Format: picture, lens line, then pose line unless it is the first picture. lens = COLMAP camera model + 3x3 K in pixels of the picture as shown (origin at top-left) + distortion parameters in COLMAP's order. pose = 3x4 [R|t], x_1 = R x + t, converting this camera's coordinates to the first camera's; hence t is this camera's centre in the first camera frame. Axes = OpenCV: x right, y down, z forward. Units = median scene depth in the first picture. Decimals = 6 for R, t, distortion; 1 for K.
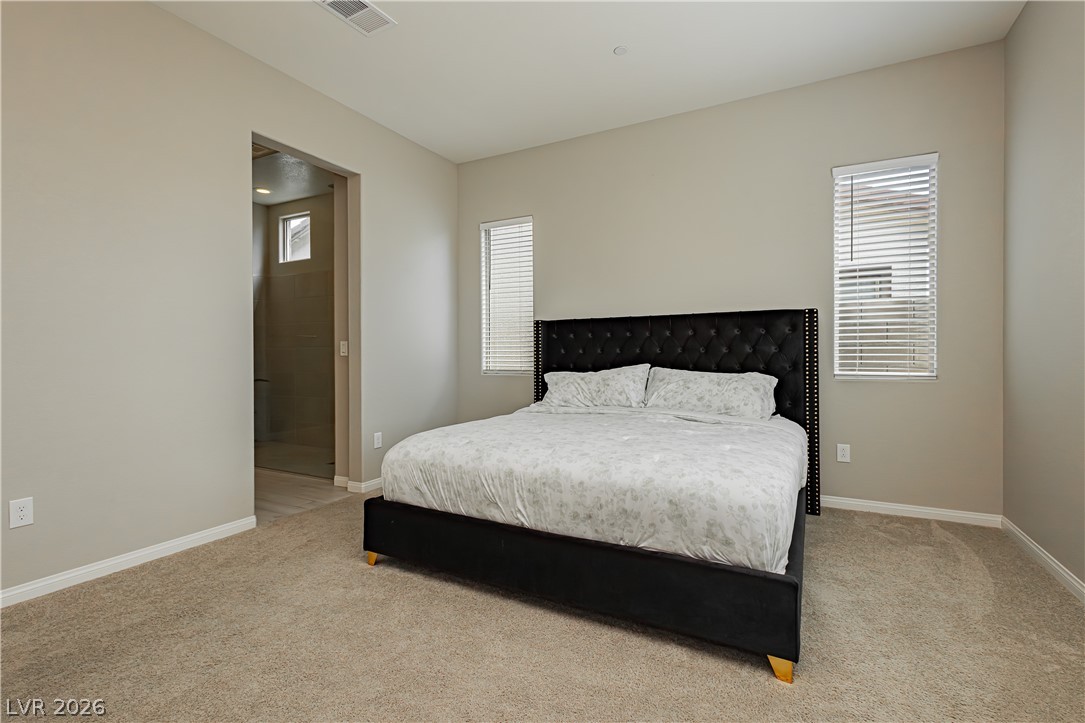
lens RADIAL K [[501.9, 0, 542.4], [0, 501.9, 359.1], [0, 0, 1]] dist [0.009491, -0.004674]
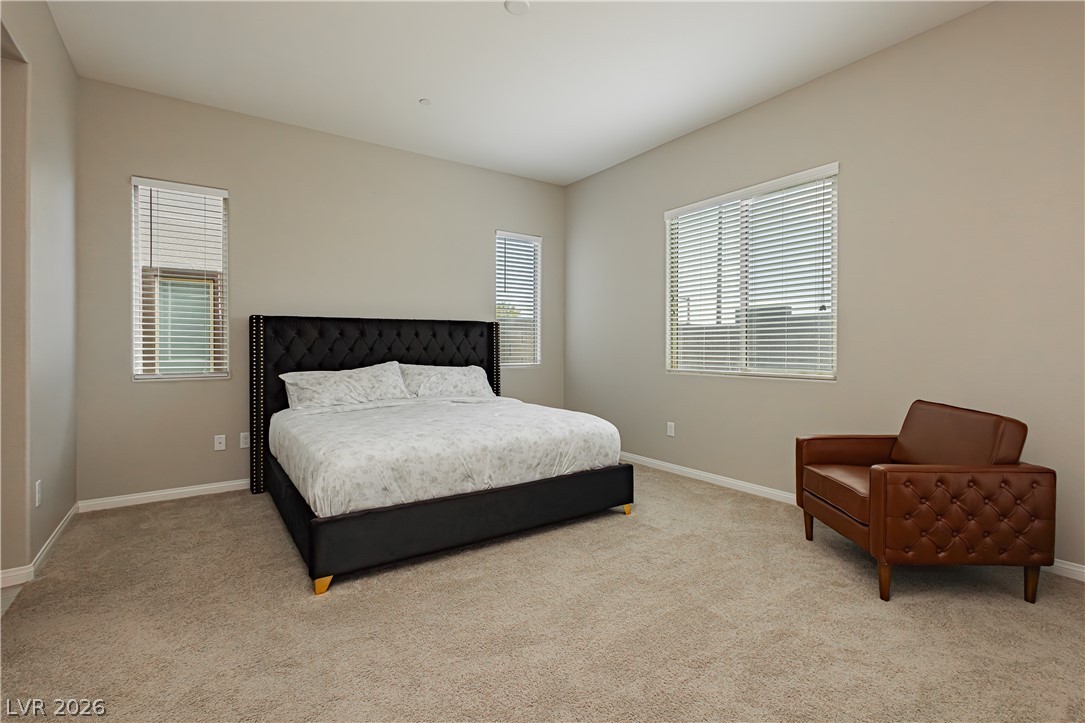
lens RADIAL K [[501.9, 0, 541.3], [0, 501.9, 354.3], [0, 0, 1]] dist [0.009491, -0.004674]
pose [[0.454917, -0.008915, 0.890489, -0.947625], [0.006887, 0.999955, 0.006493, -0.016717], [-0.890507, 0.003179, 0.454958, 0.244248]]
